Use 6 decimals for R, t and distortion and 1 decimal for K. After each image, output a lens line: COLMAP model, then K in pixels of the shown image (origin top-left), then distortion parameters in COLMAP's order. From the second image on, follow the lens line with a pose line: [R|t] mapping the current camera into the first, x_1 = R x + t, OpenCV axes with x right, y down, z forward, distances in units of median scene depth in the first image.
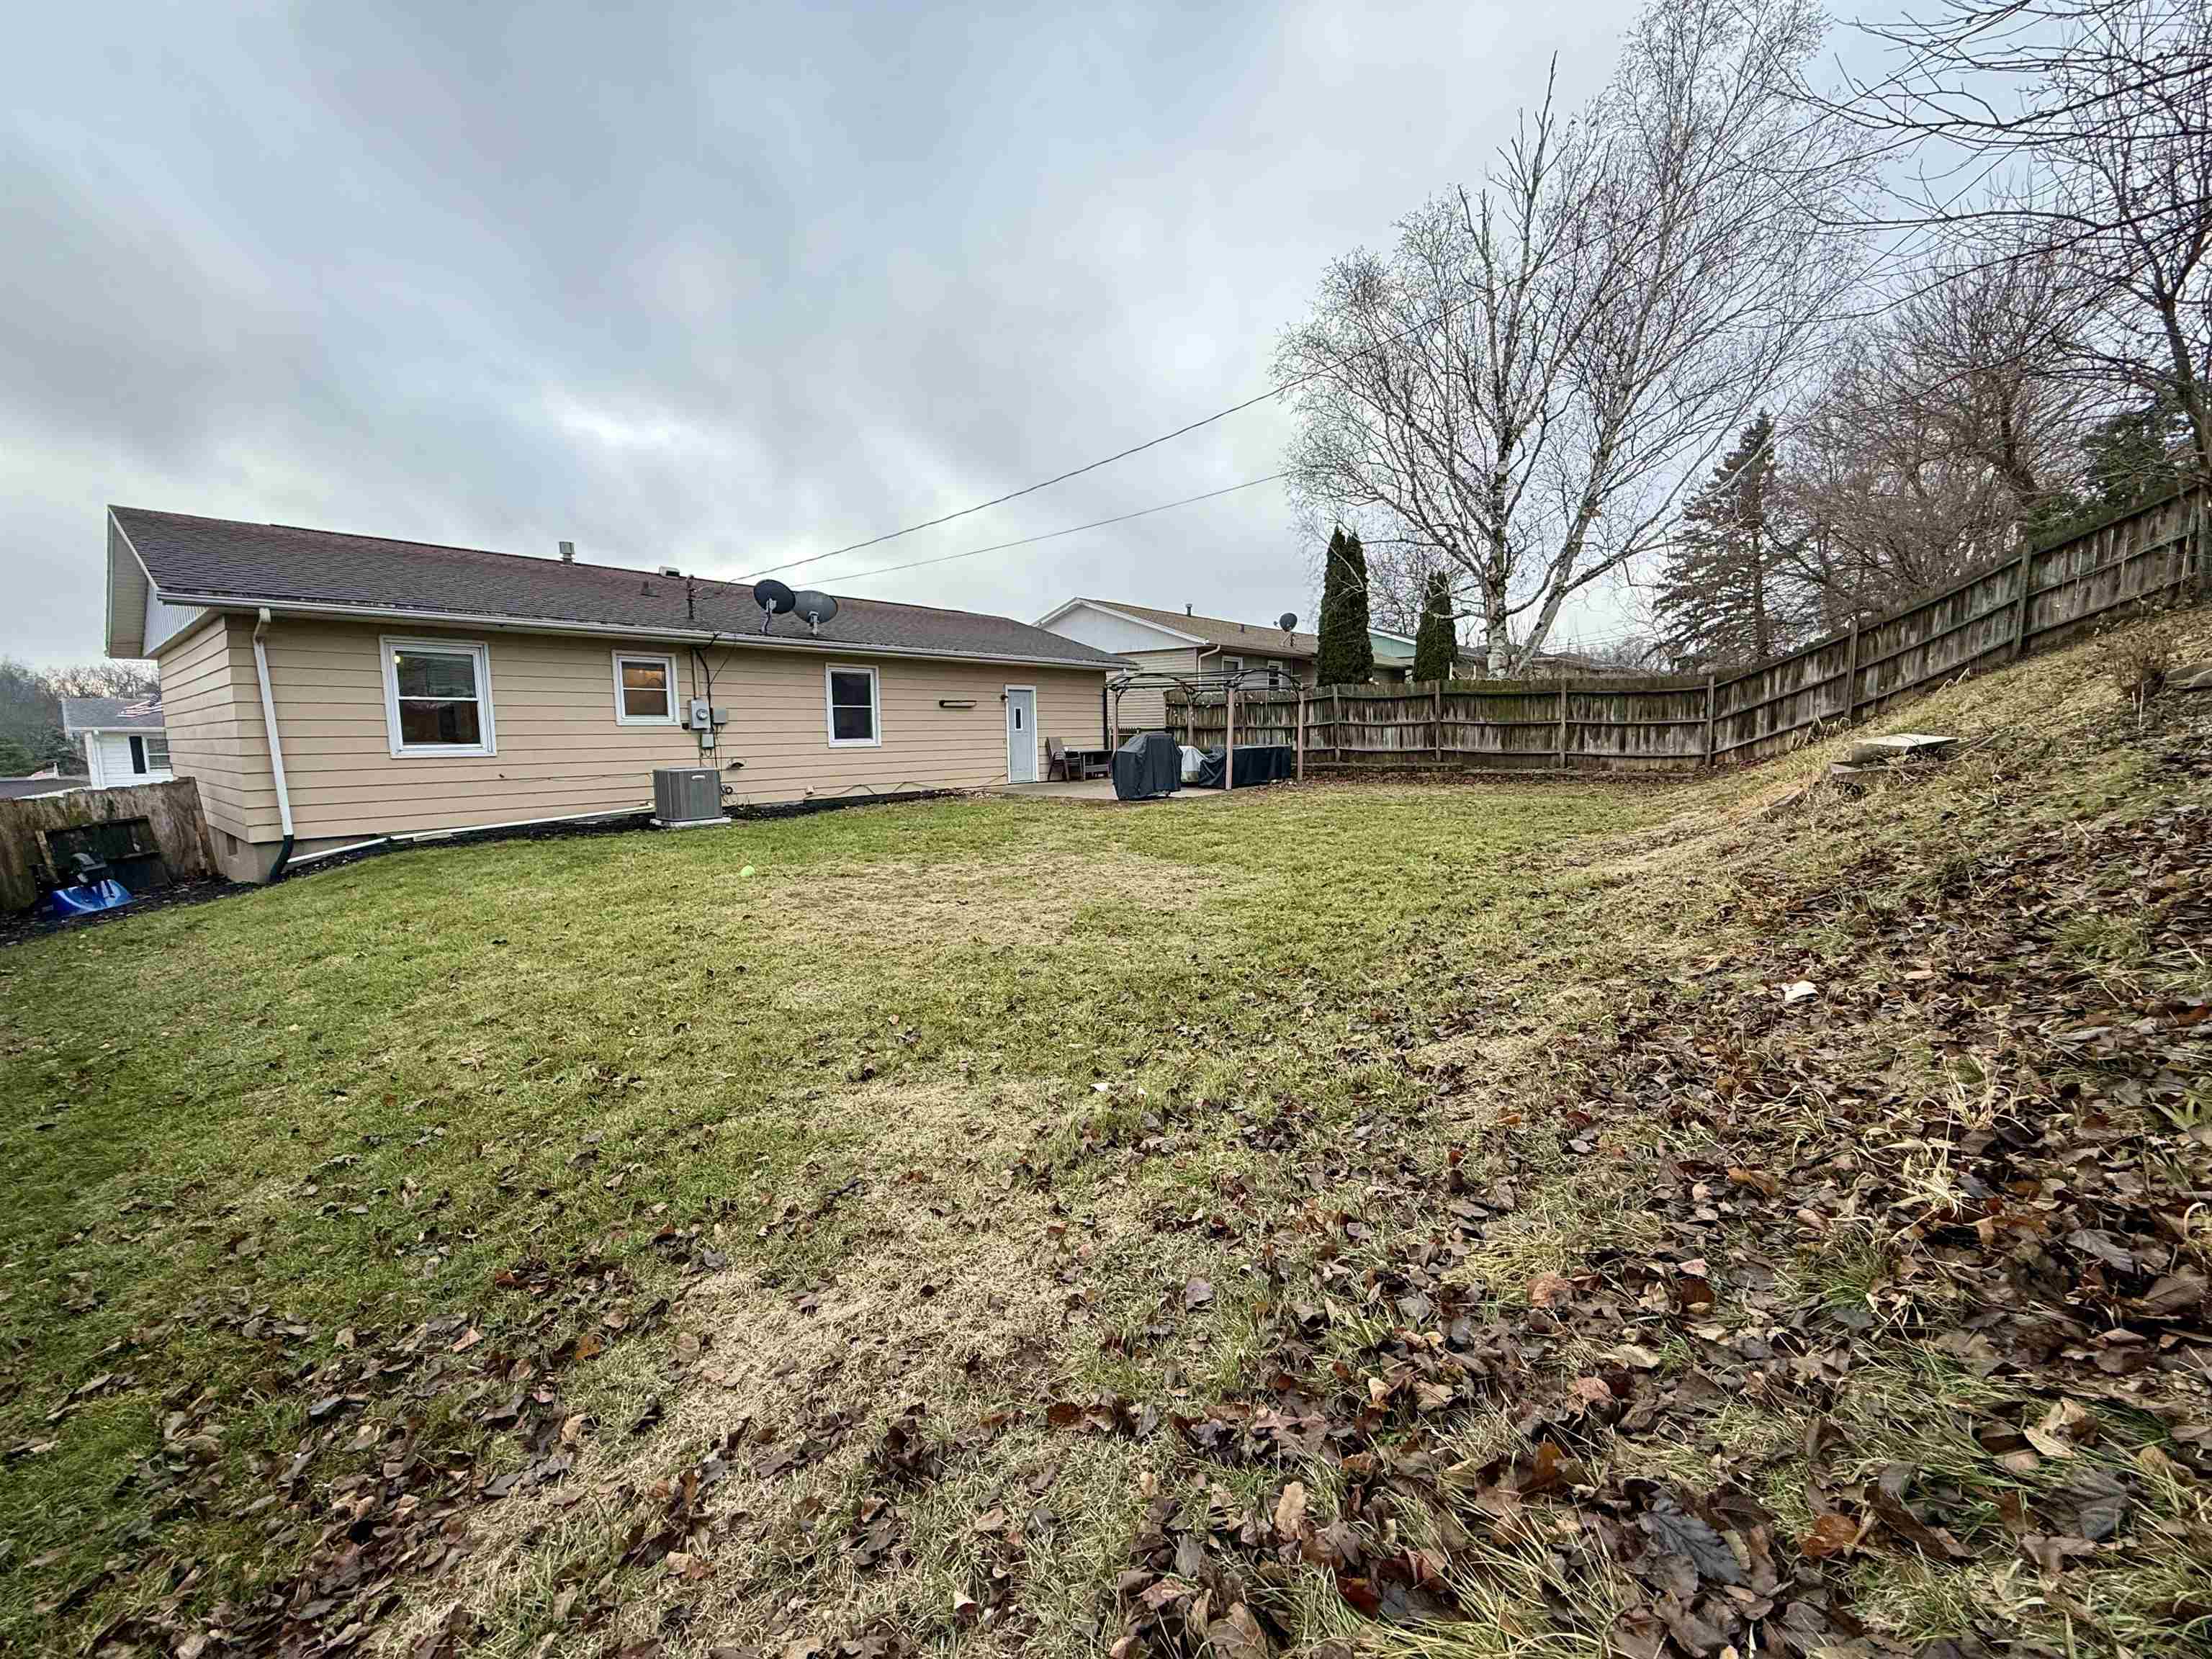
lens RADIAL K [[879.9, 0, 1101.5], [0, 879.9, 825.8], [0, 0, 1]] dist [0.000550, -0.000090]
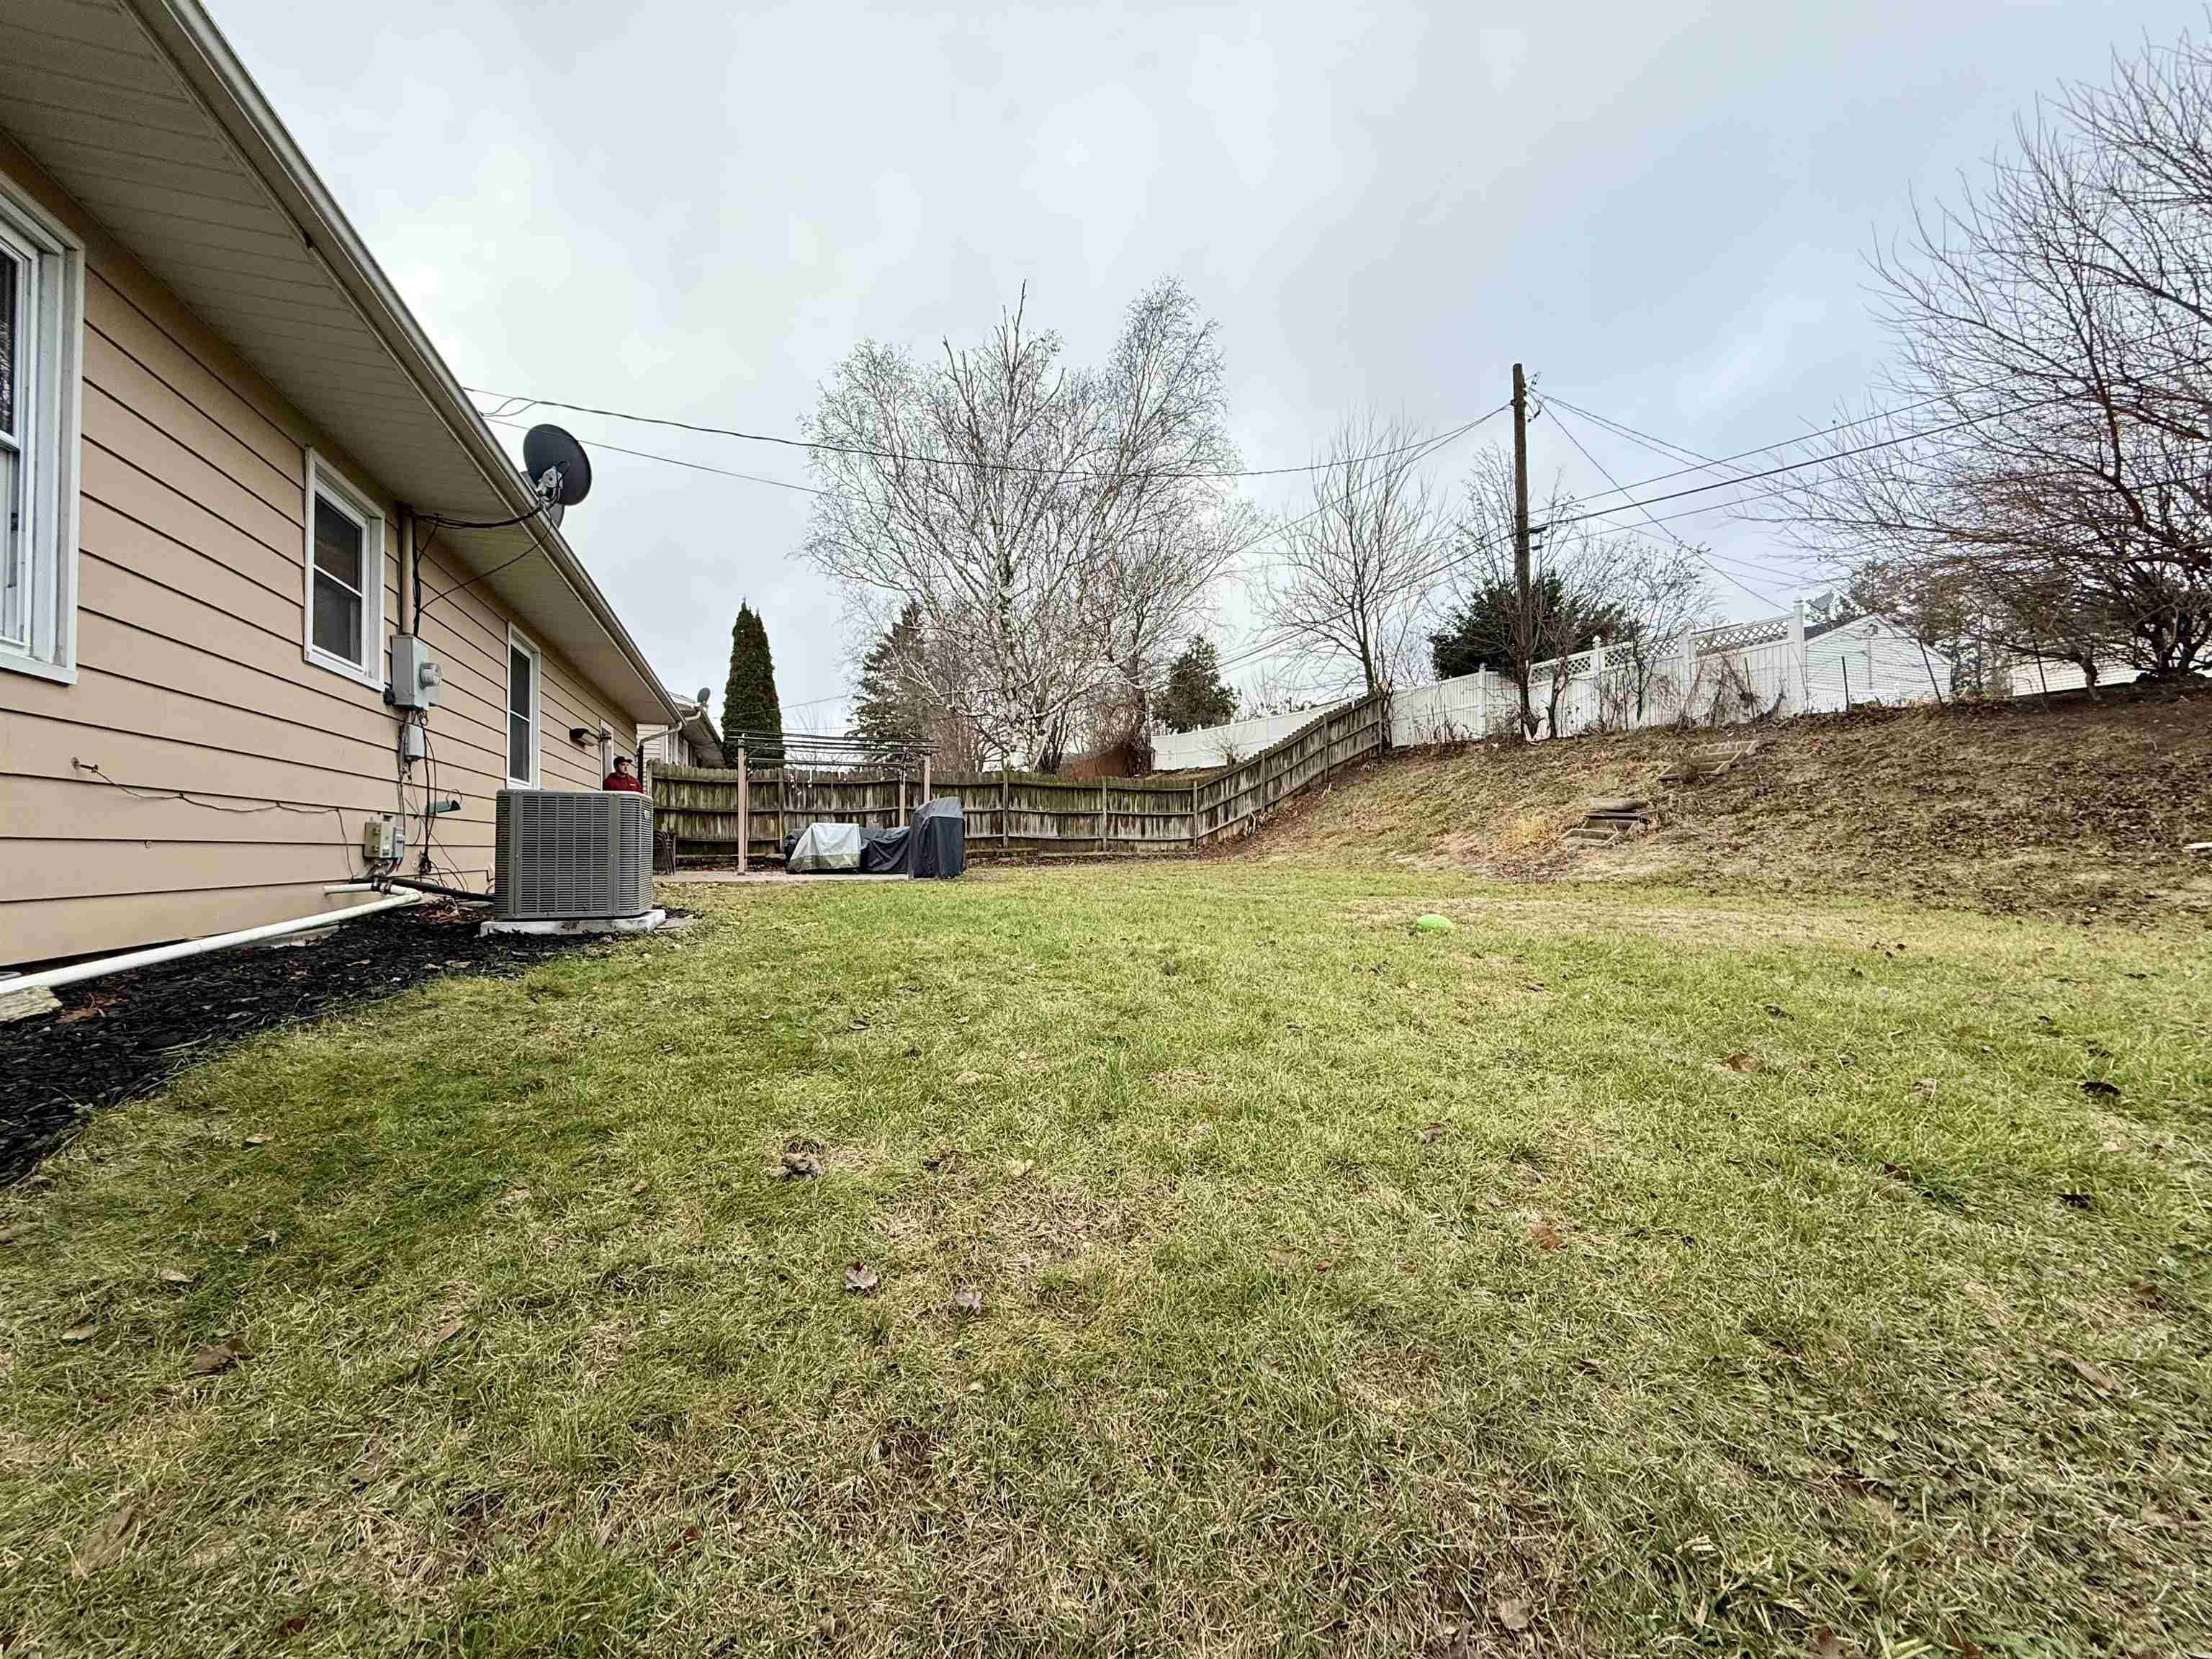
lens RADIAL K [[879.9, 0, 1103.4], [0, 879.9, 832.8], [0, 0, 1]] dist [0.000550, -0.000090]
pose [[0.496181, 0.026325, 0.867820, -0.542083], [0.096814, 0.991629, -0.085435, 0.012121], [-0.862805, 0.126408, 0.489478, 0.445429]]
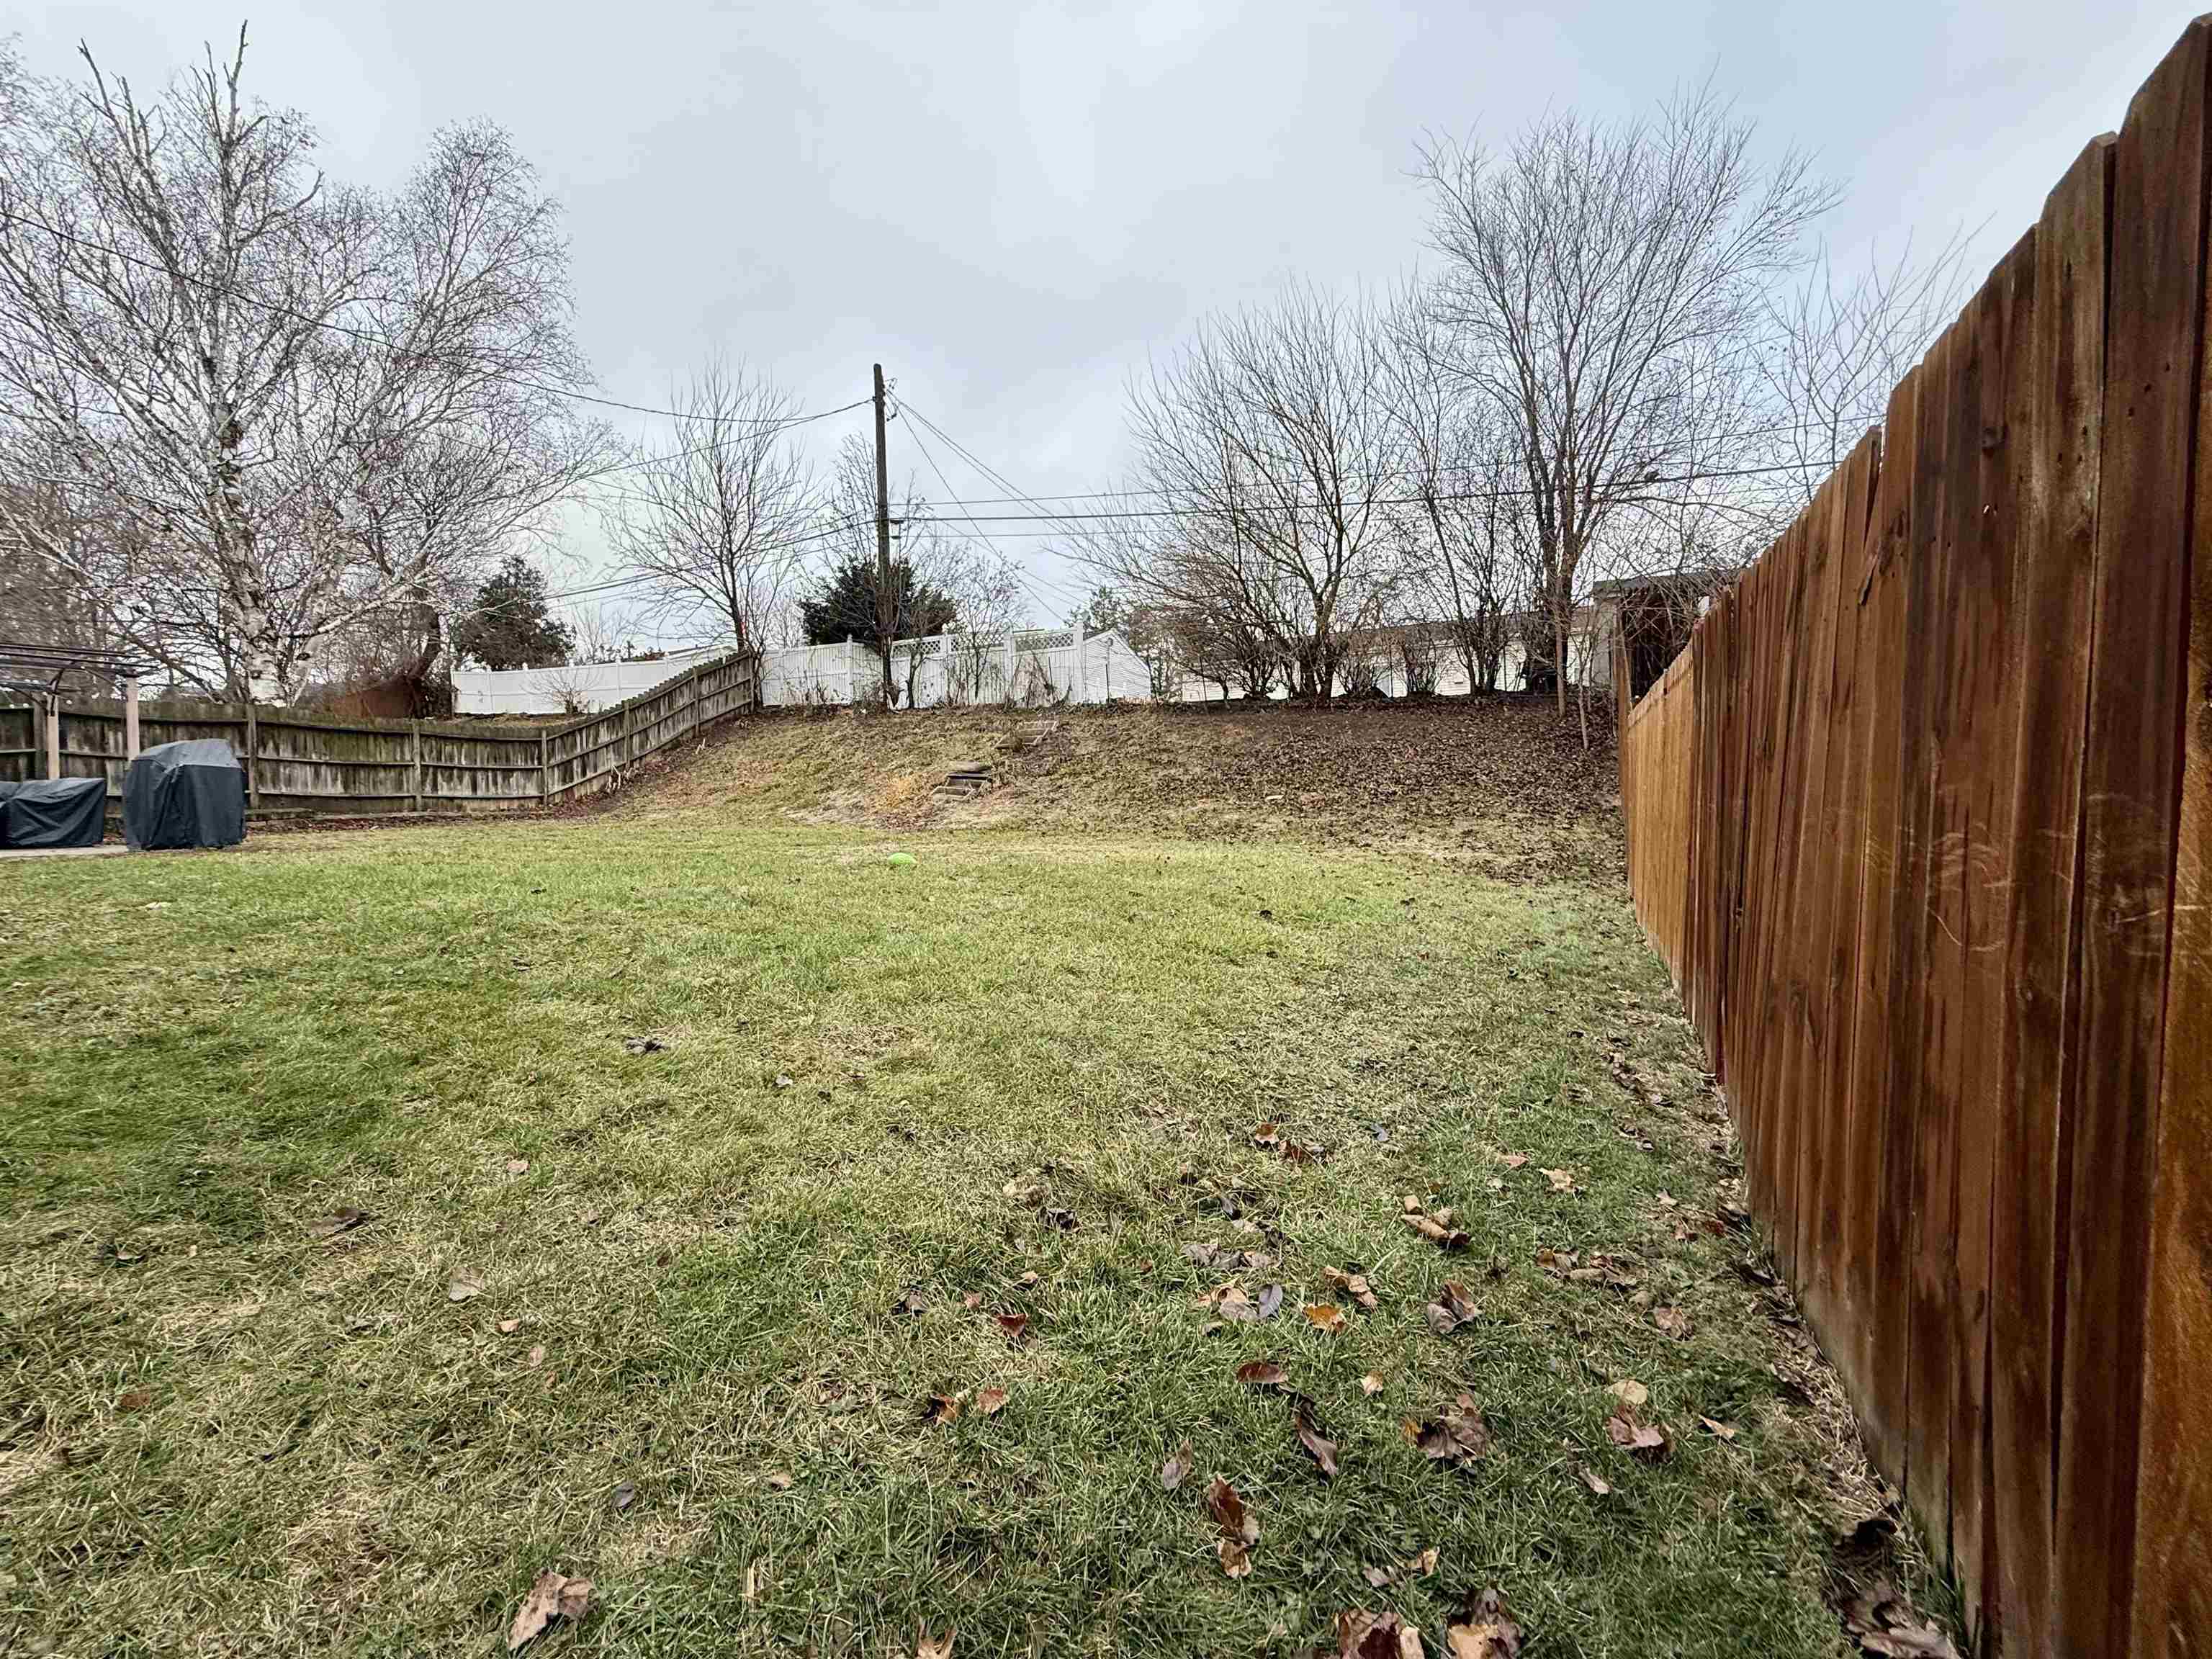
lens RADIAL K [[879.9, 0, 1107.0], [0, 879.9, 834.3], [0, 0, 1]] dist [0.000550, -0.000090]
pose [[-0.206421, -0.021953, 0.978217, -0.621992], [0.127187, 0.990664, 0.049071, 0.009293], [-0.970162, 0.134545, -0.201702, 0.494344]]
